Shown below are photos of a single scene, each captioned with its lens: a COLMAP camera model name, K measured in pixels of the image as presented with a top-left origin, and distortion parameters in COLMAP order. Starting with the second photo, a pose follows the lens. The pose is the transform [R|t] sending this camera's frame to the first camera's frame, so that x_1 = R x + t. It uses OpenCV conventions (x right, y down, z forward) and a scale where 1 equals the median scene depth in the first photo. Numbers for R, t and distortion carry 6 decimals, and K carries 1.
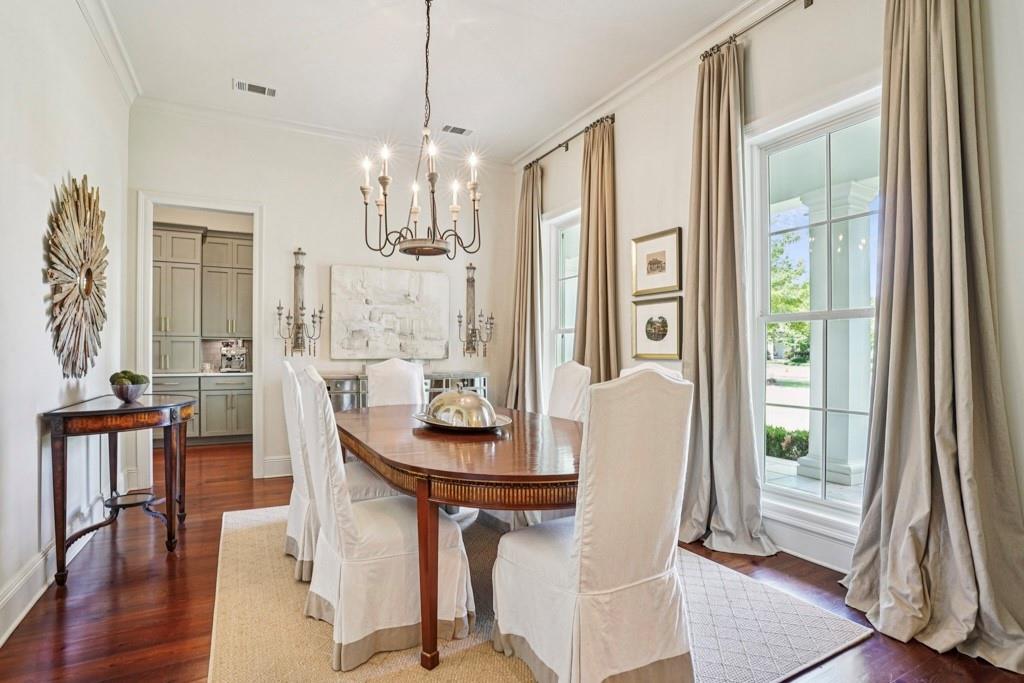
lens RADIAL K [[508.7, 0, 510.7], [0, 508.7, 347.8], [0, 0, 1]] dist [-0.070454, 0.032374]
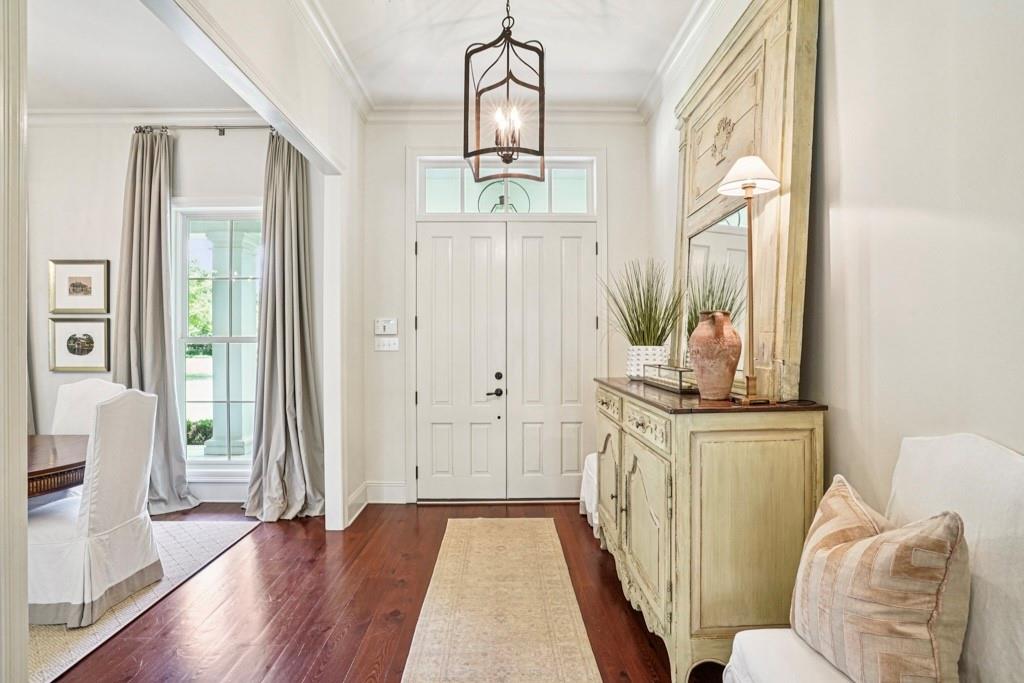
lens RADIAL K [[508.7, 0, 510.7], [0, 508.7, 347.8], [0, 0, 1]] dist [-0.070454, 0.032374]
pose [[0.455710, -0.013846, 0.890020, -0.329735], [-0.003263, 0.999846, 0.017225, -0.070397], [-0.890122, -0.010753, 0.455595, -0.462956]]
